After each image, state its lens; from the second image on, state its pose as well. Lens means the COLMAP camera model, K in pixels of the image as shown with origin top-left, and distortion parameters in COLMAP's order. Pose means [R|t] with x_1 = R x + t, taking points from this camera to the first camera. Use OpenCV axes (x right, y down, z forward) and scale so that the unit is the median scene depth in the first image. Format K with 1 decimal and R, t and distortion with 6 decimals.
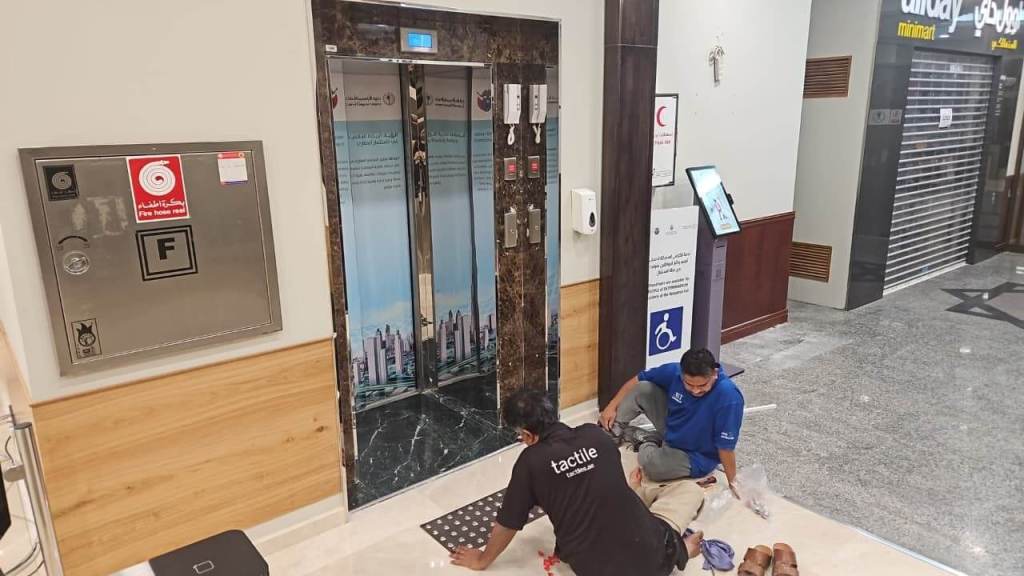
lens RADIAL K [[686.7, 0, 507.2], [0, 686.7, 283.9], [0, 0, 1]] dist [0.083913, -0.078529]
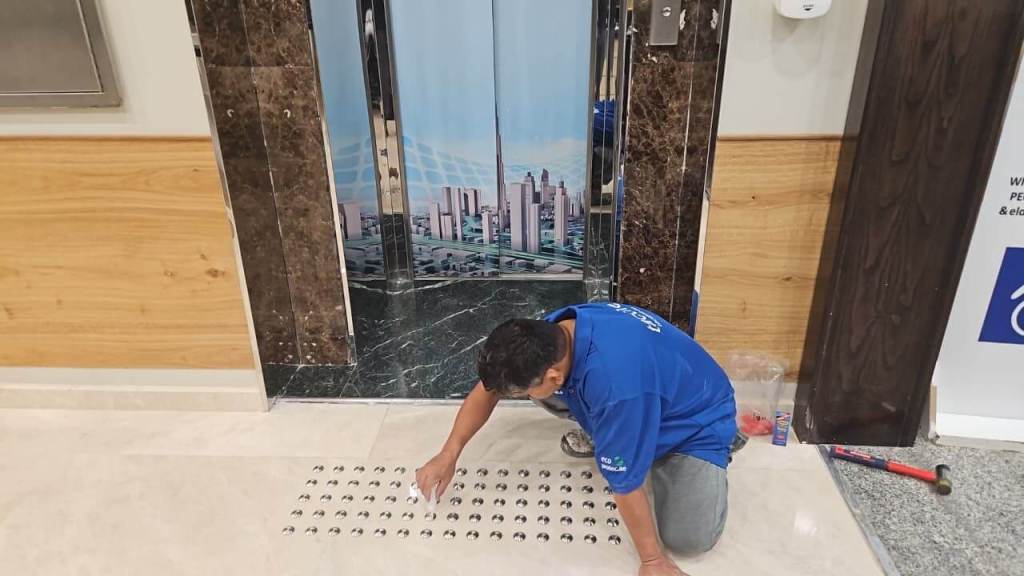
lens RADIAL K [[683.7, 0, 514.0], [0, 683.7, 283.1], [0, 0, 1]] dist [0.083913, -0.077690]
pose [[0.735619, 0.279379, -0.617100, 0.265669], [-0.154452, 0.956168, 0.248770, 0.003140], [0.659553, -0.087687, 0.746526, 0.492241]]
